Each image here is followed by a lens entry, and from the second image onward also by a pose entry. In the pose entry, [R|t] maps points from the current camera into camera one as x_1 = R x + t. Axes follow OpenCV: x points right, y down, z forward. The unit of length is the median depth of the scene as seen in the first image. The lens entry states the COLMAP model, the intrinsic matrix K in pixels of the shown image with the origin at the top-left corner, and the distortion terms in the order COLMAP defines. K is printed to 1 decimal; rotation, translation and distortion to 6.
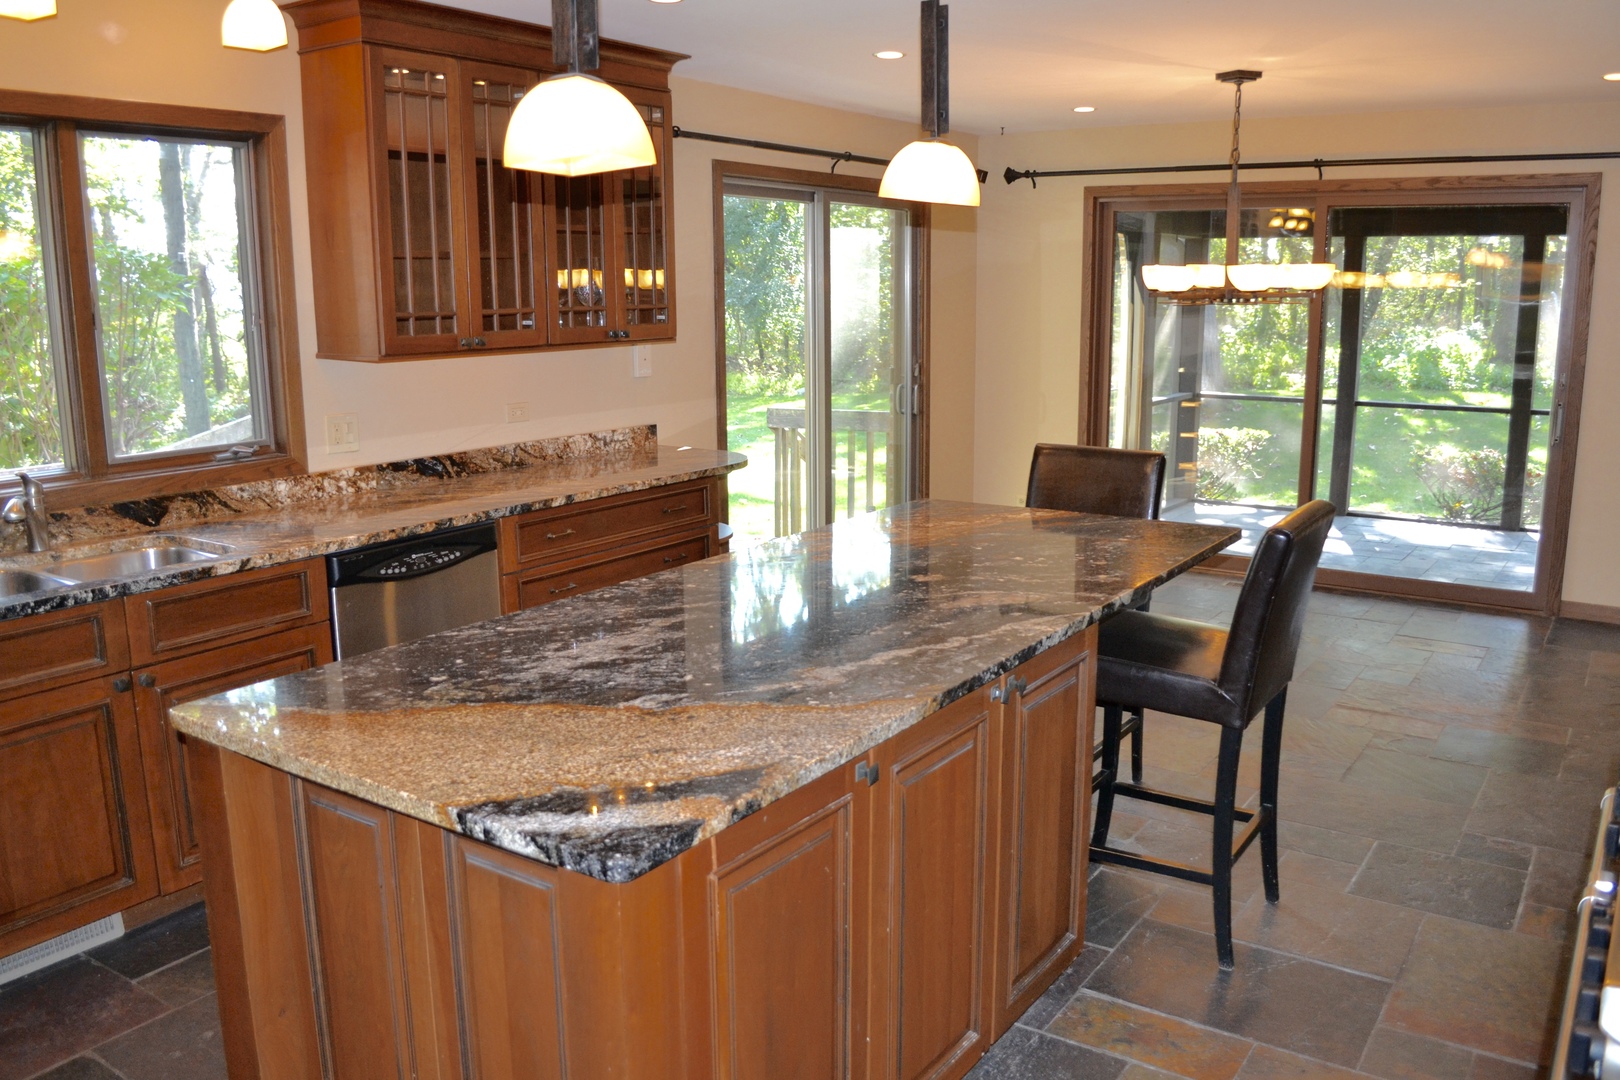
lens RADIAL K [[1300.6, 0, 819.2], [0, 1300.6, 545.8], [0, 0, 1]] dist [-0.085640, 0.013773]
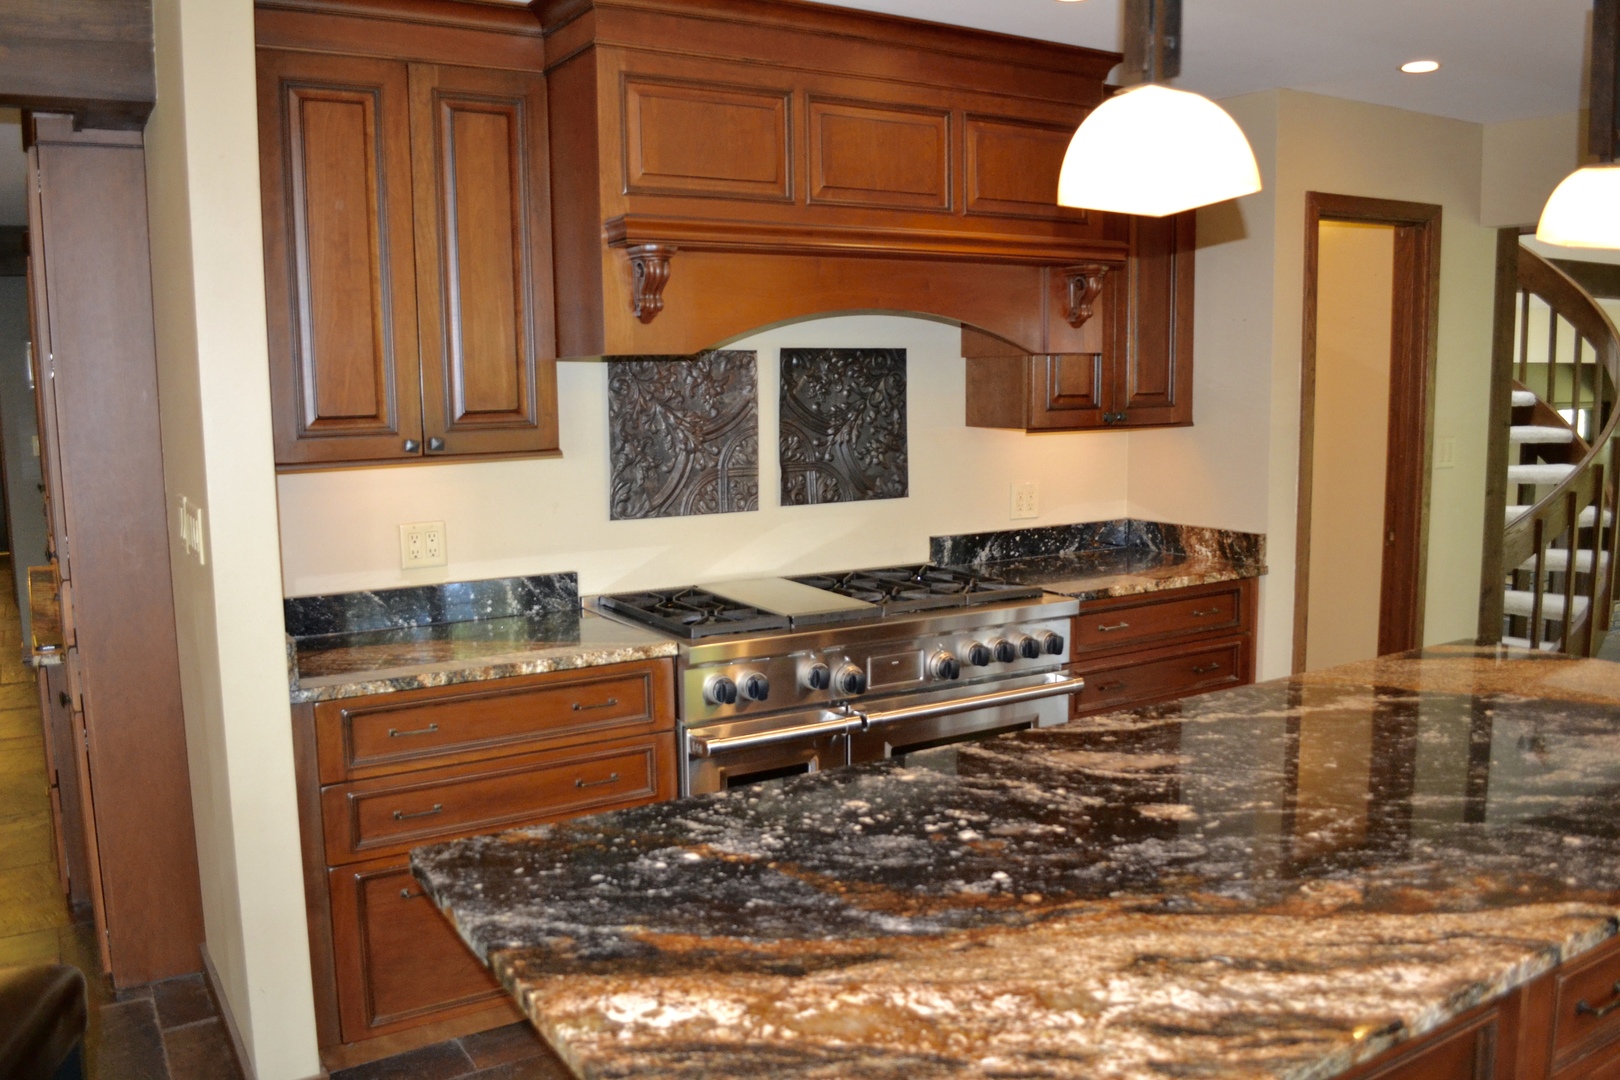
lens RADIAL K [[1300.6, 0, 811.2], [0, 1300.6, 543.4], [0, 0, 1]] dist [-0.085640, 0.013773]
pose [[-0.913594, -0.036371, 0.404999, -0.005332], [0.097131, 0.947640, 0.304212, -0.258324], [-0.394857, 0.317264, -0.862225, 1.324993]]
